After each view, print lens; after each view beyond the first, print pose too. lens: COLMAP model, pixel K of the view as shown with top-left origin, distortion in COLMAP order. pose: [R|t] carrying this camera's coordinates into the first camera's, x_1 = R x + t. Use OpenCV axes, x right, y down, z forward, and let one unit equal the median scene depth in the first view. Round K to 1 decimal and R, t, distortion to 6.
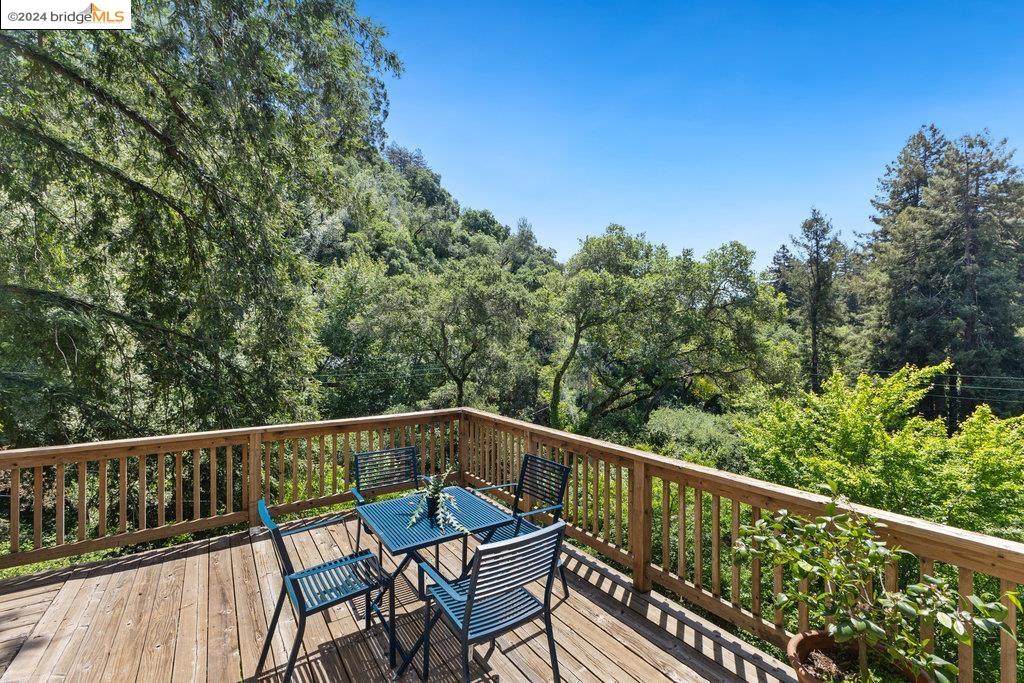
lens RADIAL K [[443.7, 0, 514.1], [0, 443.7, 344.4], [0, 0, 1]] dist [0.000678, -0.000132]
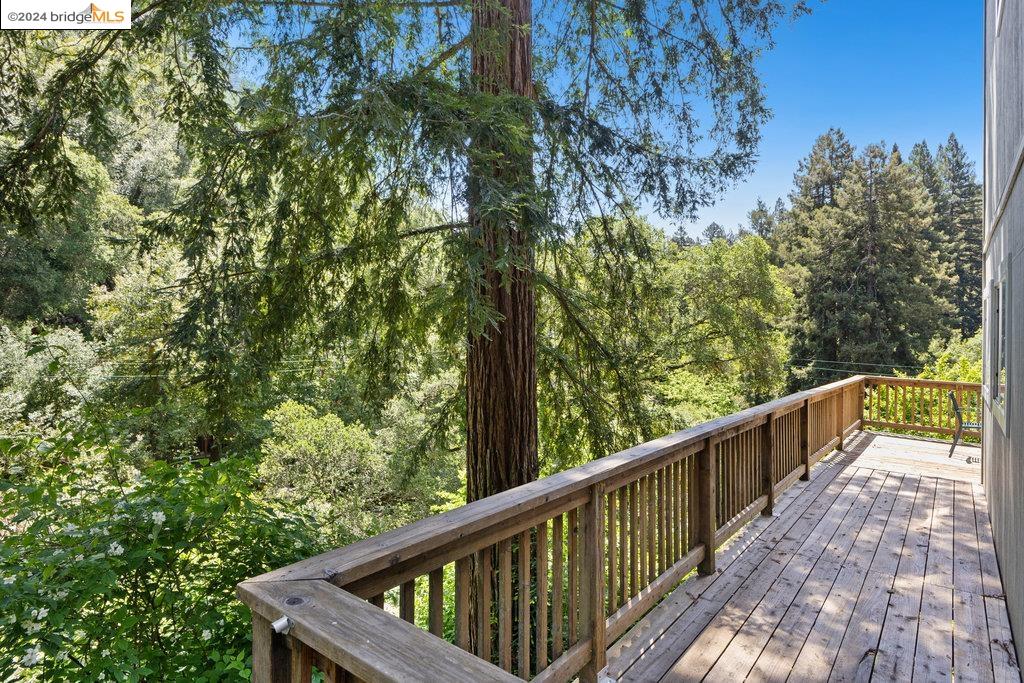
lens RADIAL K [[559.8, 0, 510.5], [0, 559.8, 325.8], [0, 0, 1]] dist [-0.013431, -0.000338]
pose [[0.953999, 0.024985, 0.298767, -0.223709], [-0.024628, 0.999684, -0.004960, 0.000373], [-0.298796, -0.002626, 0.954313, -0.042831]]
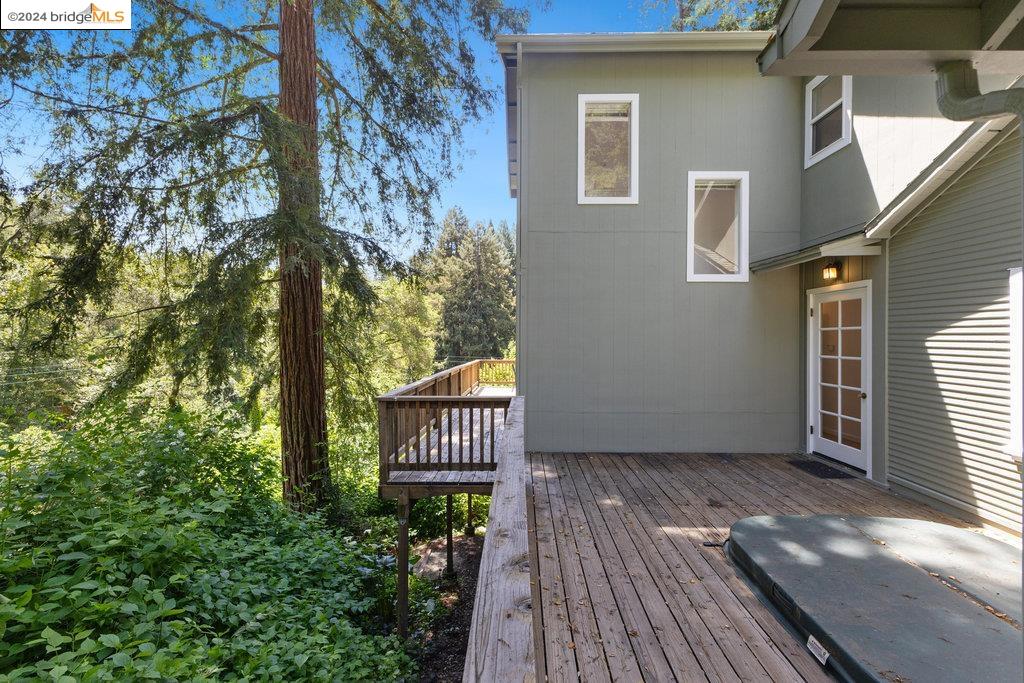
lens RADIAL K [[455.0, 0, 512.6], [0, 455.0, 341.6], [0, 0, 1]] dist [0.001085, -0.000204]
pose [[0.577454, 0.002627, 0.816419, -0.357032], [-0.006008, 0.999981, 0.001032, 0.000075], [-0.816401, -0.005501, 0.577459, -0.146420]]
